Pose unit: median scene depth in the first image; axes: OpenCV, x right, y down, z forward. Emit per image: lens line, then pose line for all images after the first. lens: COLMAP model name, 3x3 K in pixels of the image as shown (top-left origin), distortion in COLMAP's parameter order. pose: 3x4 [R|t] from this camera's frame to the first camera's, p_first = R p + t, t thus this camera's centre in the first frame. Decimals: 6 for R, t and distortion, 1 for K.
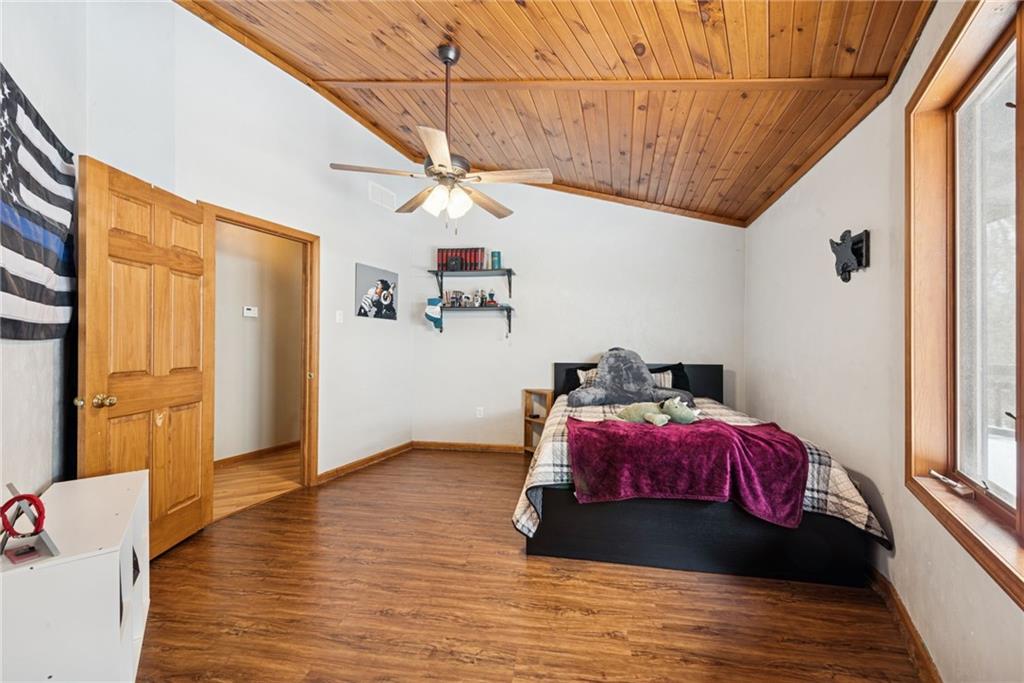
lens RADIAL K [[411.8, 0, 512.0], [0, 411.8, 341.5], [0, 0, 1]] dist [0.002730, -0.000420]
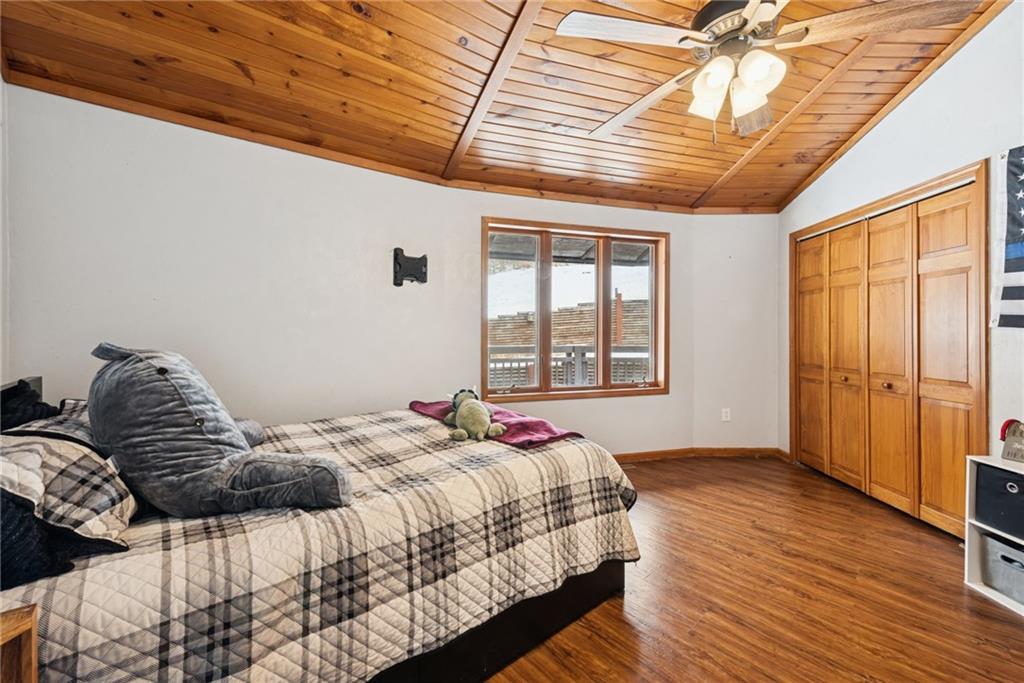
lens RADIAL K [[411.8, 0, 512.0], [0, 411.8, 341.5], [0, 0, 1]] dist [0.002730, -0.000420]
pose [[-0.770594, -0.008044, 0.637276, -0.369461], [-0.008193, 0.999963, 0.002715, 0.028845], [-0.637274, -0.003129, -0.770631, 2.106377]]
